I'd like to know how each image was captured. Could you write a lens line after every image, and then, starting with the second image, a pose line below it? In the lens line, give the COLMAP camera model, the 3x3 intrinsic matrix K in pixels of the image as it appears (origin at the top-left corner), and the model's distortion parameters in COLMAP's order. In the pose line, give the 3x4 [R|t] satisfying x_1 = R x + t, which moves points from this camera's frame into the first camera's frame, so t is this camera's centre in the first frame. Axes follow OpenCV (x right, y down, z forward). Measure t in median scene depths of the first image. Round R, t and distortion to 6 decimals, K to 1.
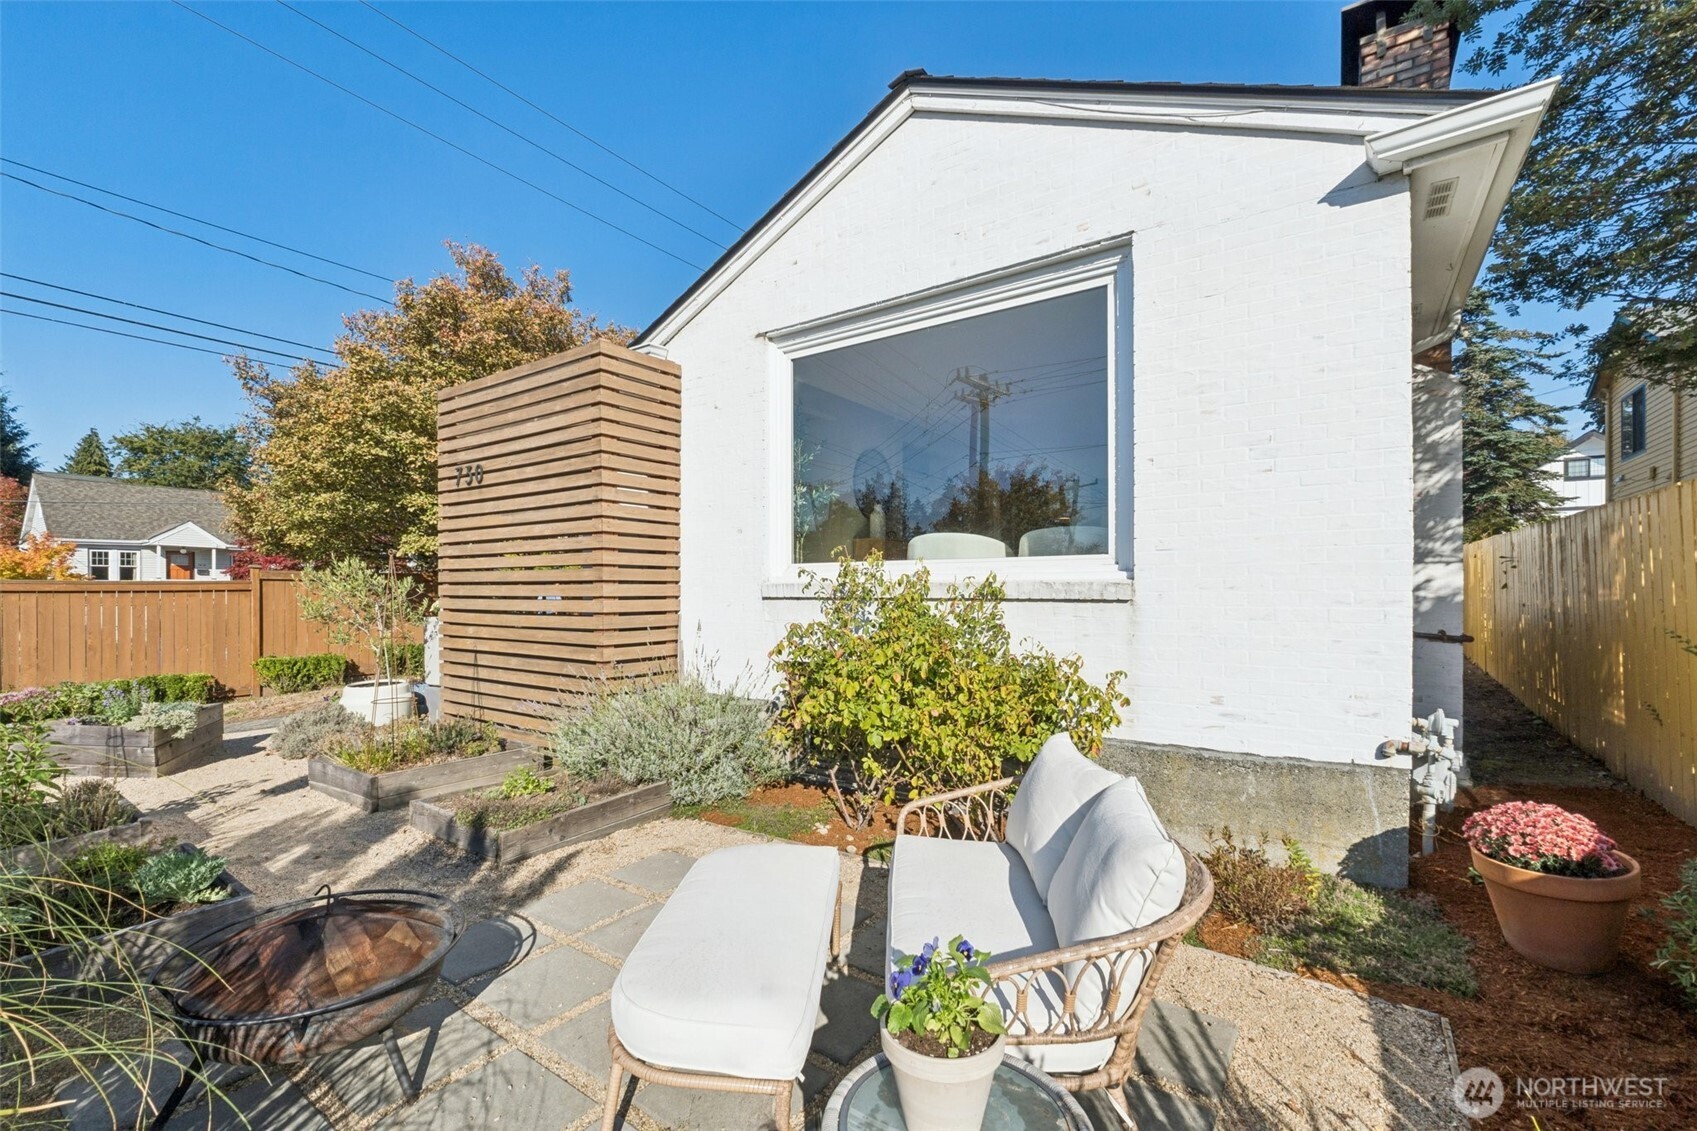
lens RADIAL K [[716.1, 0, 851.9], [0, 716.1, 589.7], [0, 0, 1]] dist [-0.012332, 0.000122]
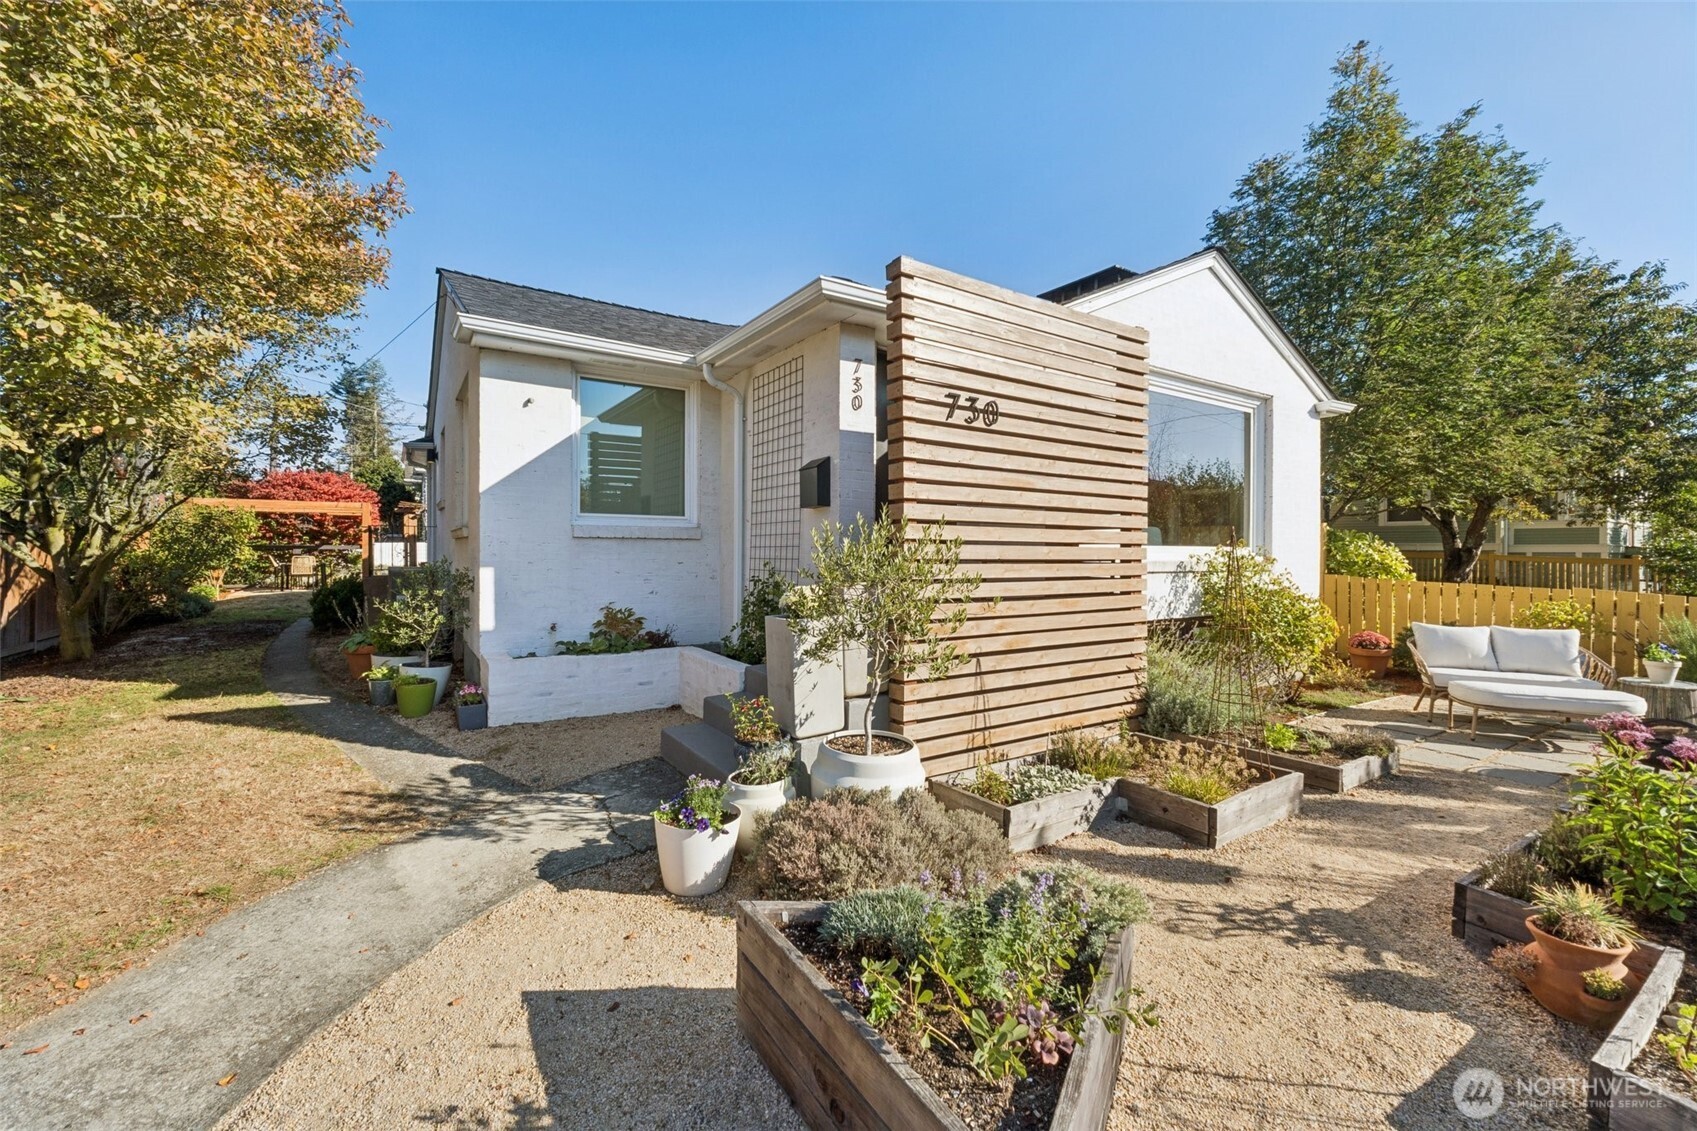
lens RADIAL K [[703.6, 0, 851.4], [0, 703.6, 558.7], [0, 0, 1]] dist [-0.013689, -0.000705]
pose [[0.380470, 0.000211, 0.924793, -1.595337], [-0.004946, 0.999986, 0.001806, -0.015448], [-0.924780, -0.005261, 0.380466, 1.091184]]
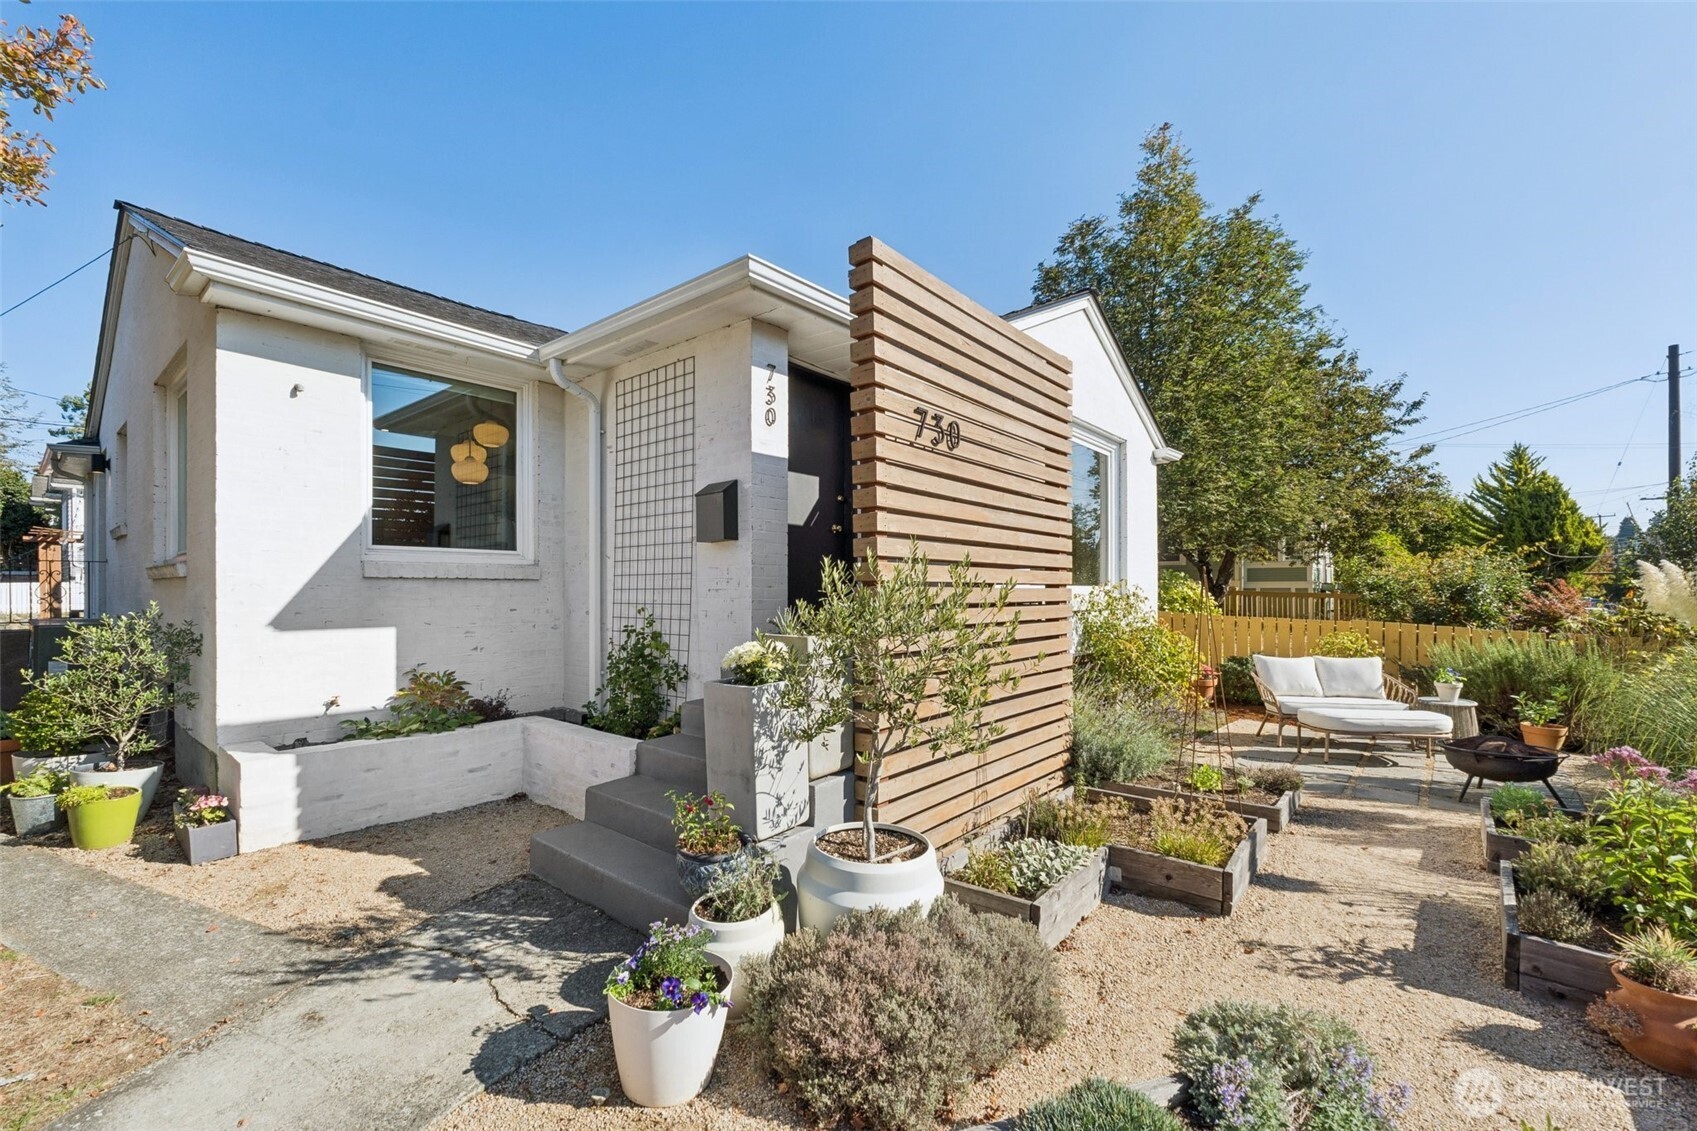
lens RADIAL K [[716.1, 0, 851.9], [0, 716.1, 589.7], [0, 0, 1]] dist [-0.012332, 0.000122]
pose [[0.091242, 0.008008, 0.995797, -1.494347], [0.003808, 0.999958, -0.008391, -0.023244], [-0.995821, 0.004558, 0.091207, 1.314830]]
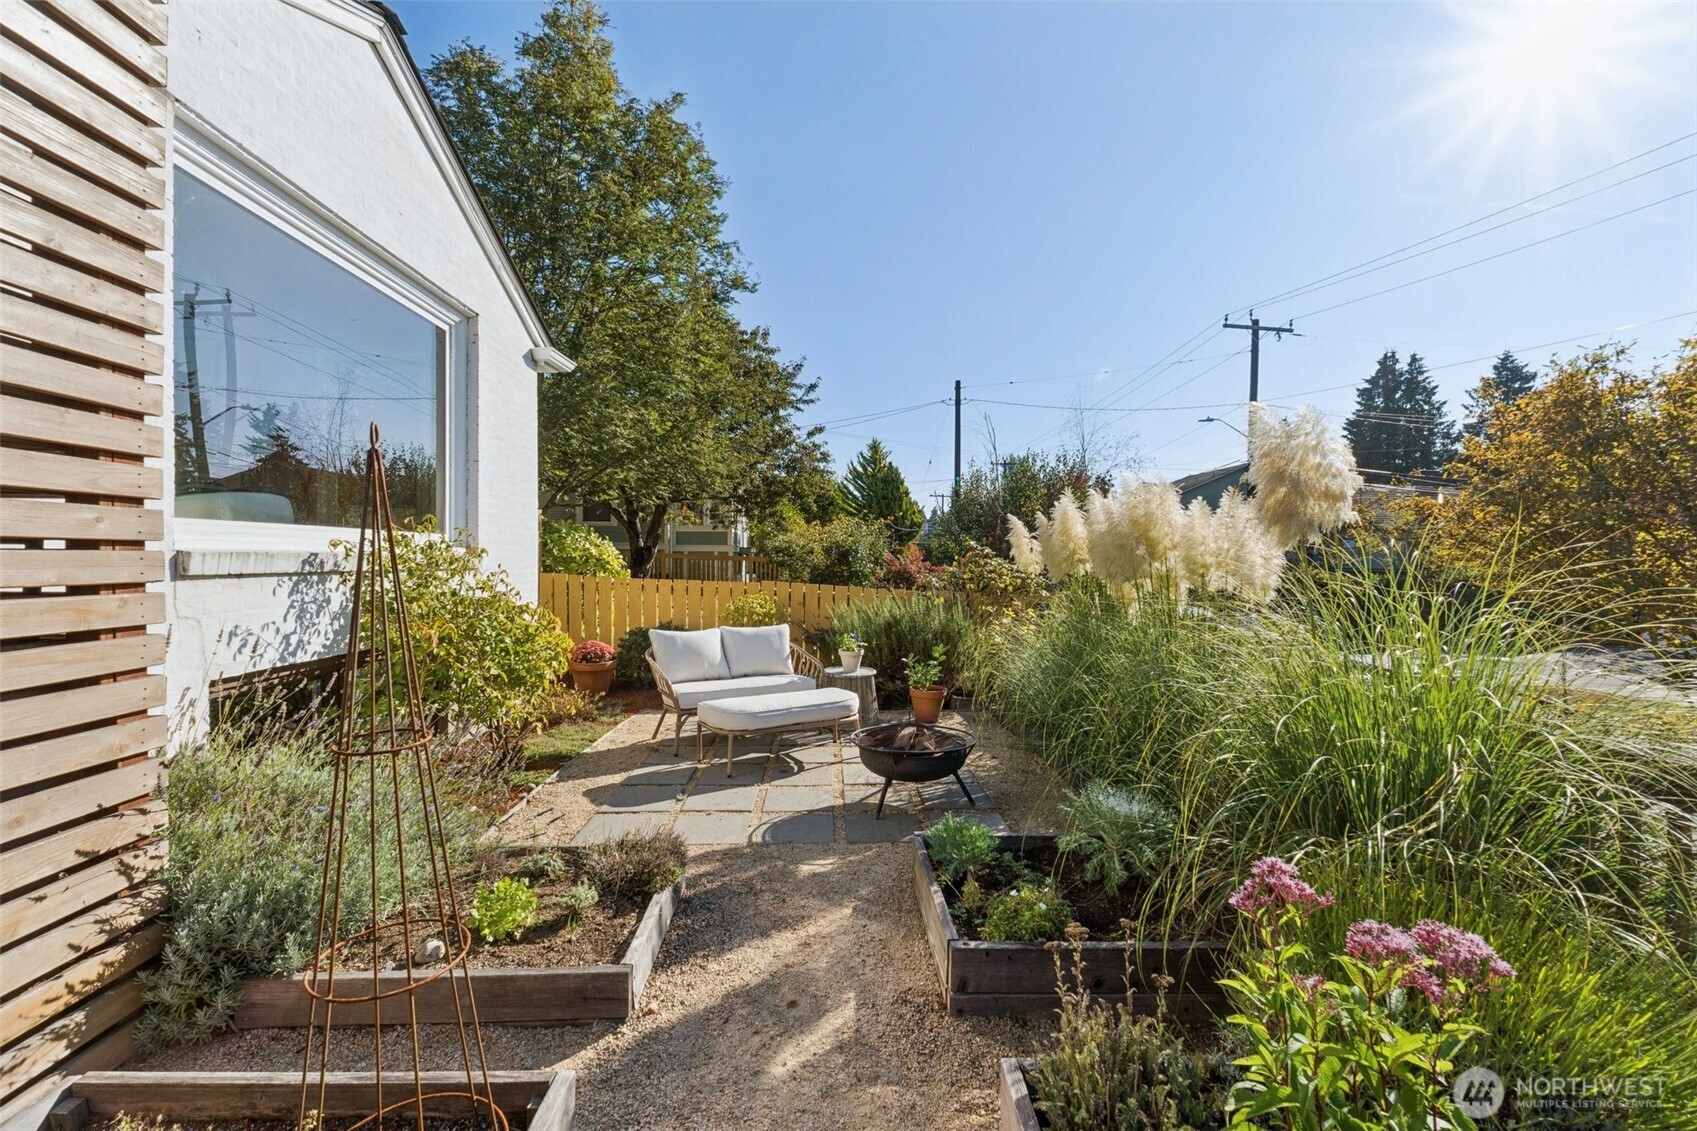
lens RADIAL K [[704.9, 0, 848.5], [0, 704.9, 565.5], [0, 0, 1]] dist [-0.008779, 0.000113]
pose [[-0.597829, -0.006309, 0.801599, -0.960443], [-0.000481, 0.999972, 0.007512, -0.003252], [-0.801623, 0.004105, -0.597816, 1.001865]]
